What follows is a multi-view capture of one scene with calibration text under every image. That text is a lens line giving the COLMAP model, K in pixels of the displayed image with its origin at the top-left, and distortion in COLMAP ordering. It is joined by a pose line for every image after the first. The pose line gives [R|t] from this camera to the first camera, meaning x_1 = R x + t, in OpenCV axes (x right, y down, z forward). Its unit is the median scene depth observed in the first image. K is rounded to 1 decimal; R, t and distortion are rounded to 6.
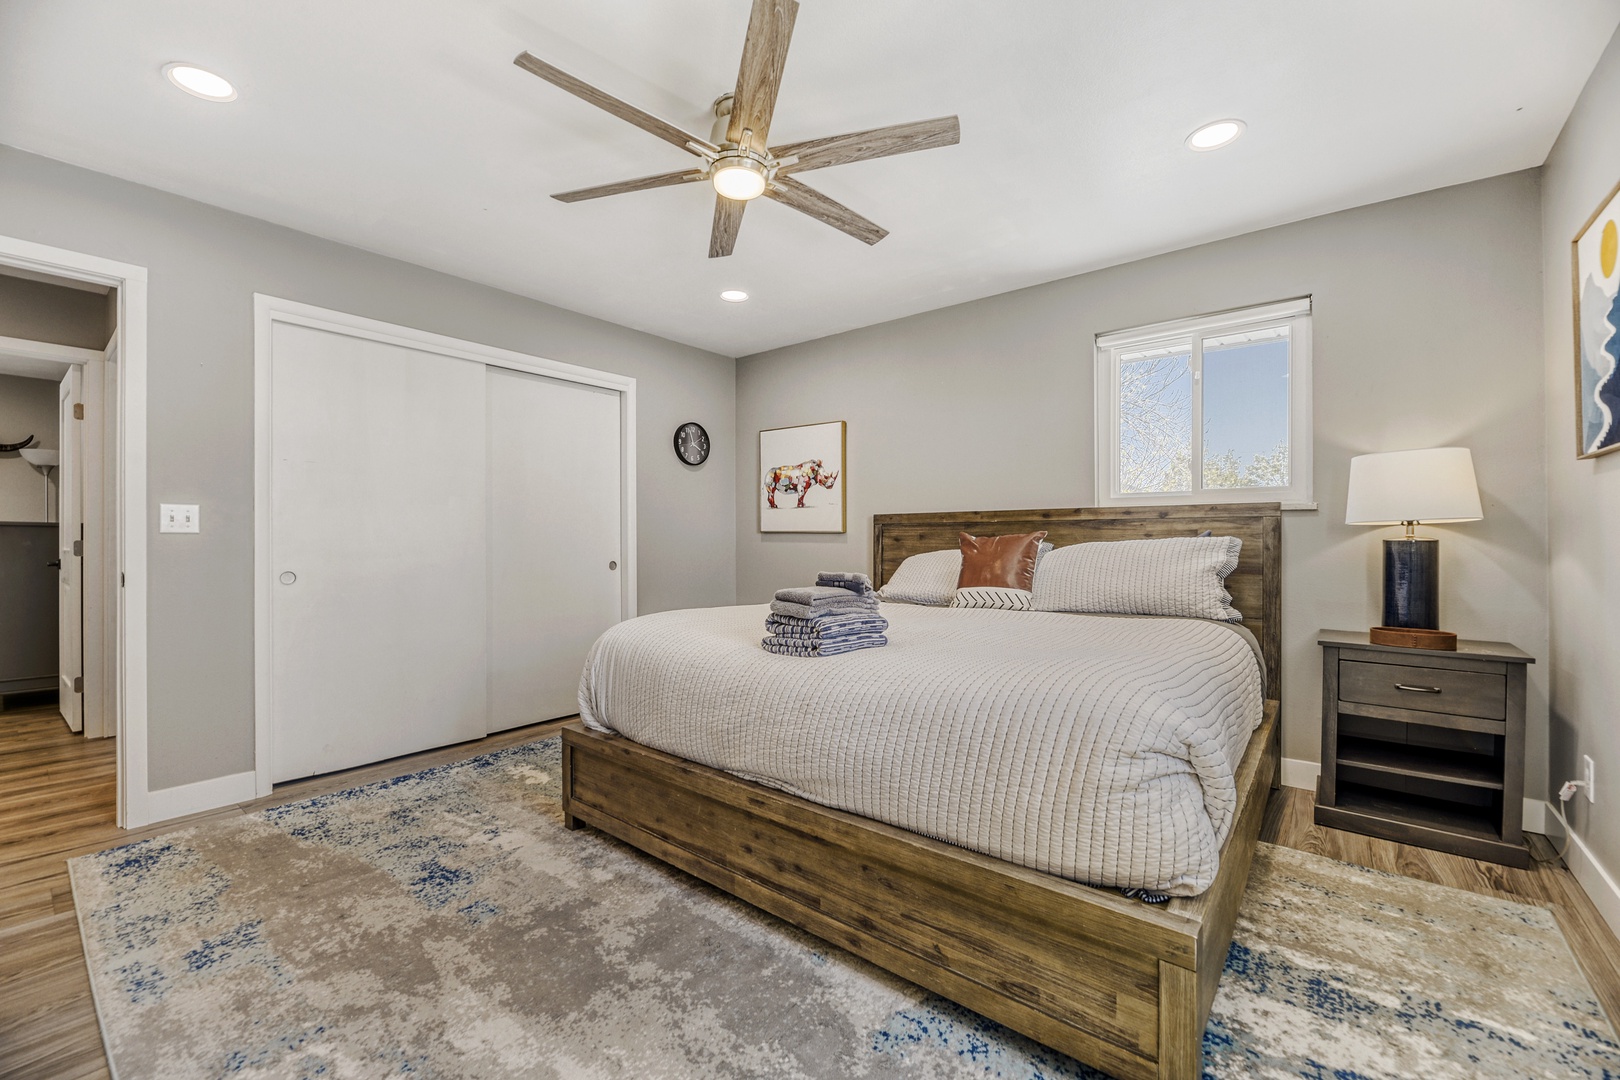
lens RADIAL K [[663.2, 0, 810.7], [0, 663.2, 541.2], [0, 0, 1]] dist [0.000202, -0.000256]
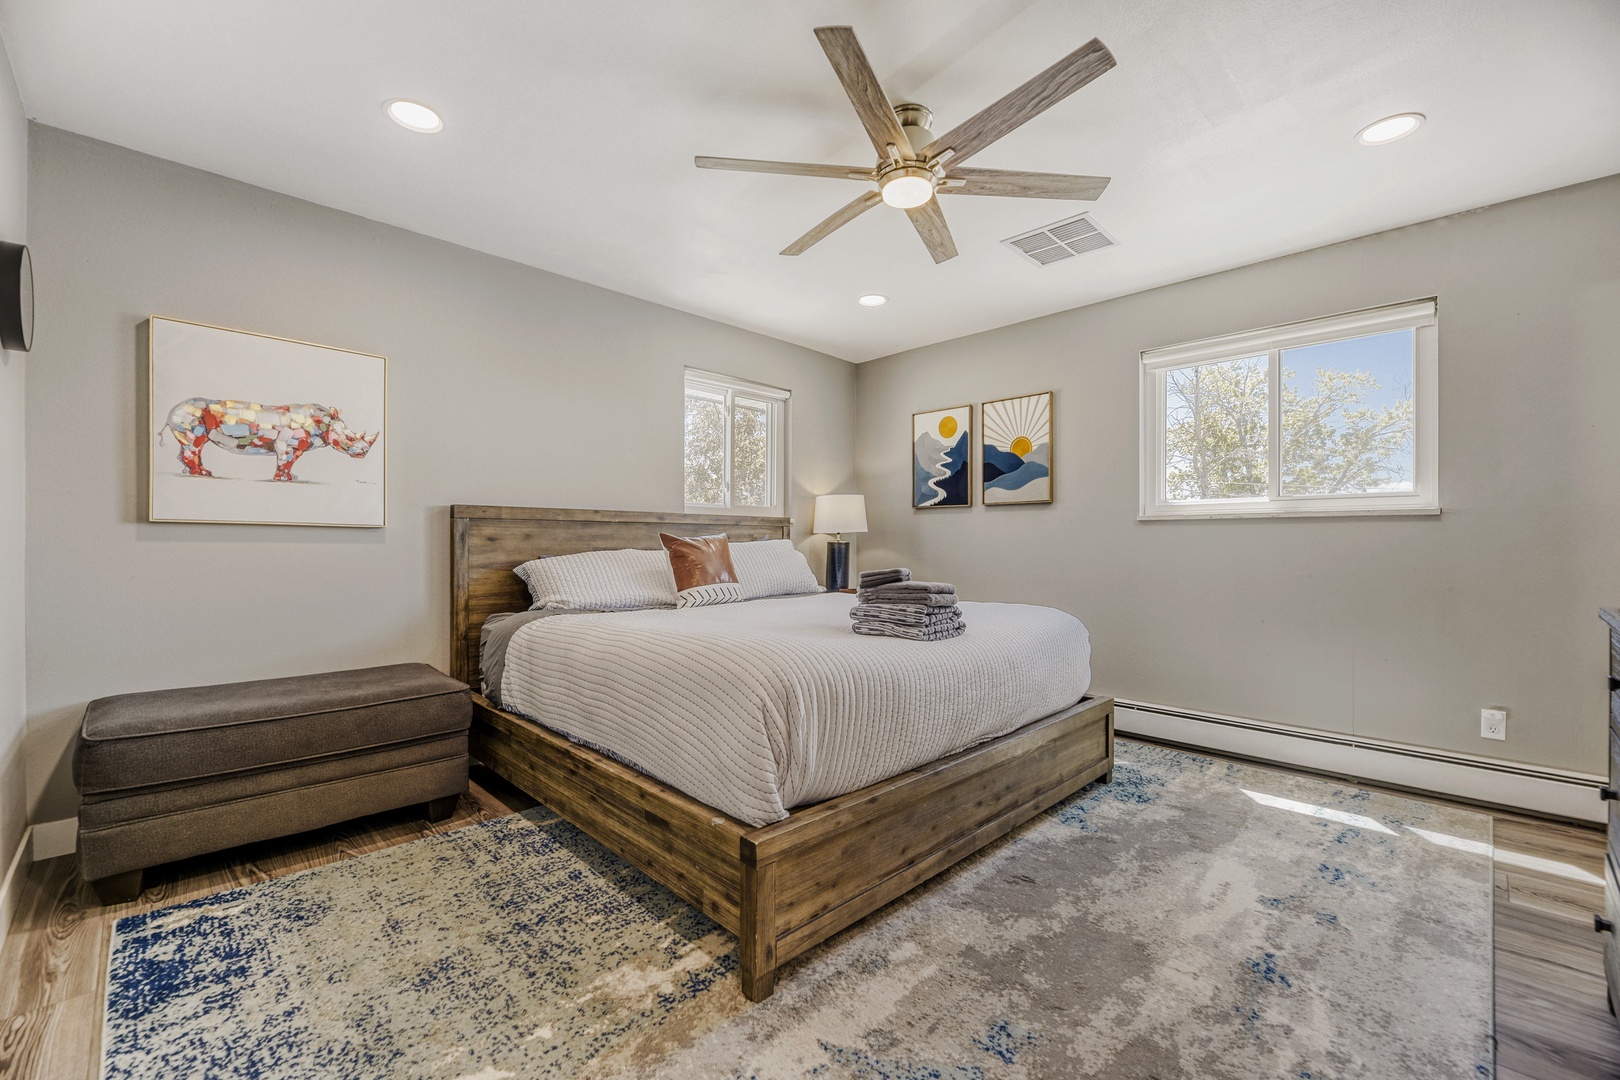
lens RADIAL K [[663.2, 0, 811.7], [0, 663.2, 544.2], [0, 0, 1]] dist [0.000202, -0.000256]
pose [[0.107431, -0.001605, 0.994211, -1.050295], [-0.002311, 0.999996, 0.001865, 0.001995], [-0.994210, -0.002498, 0.107427, 0.949323]]
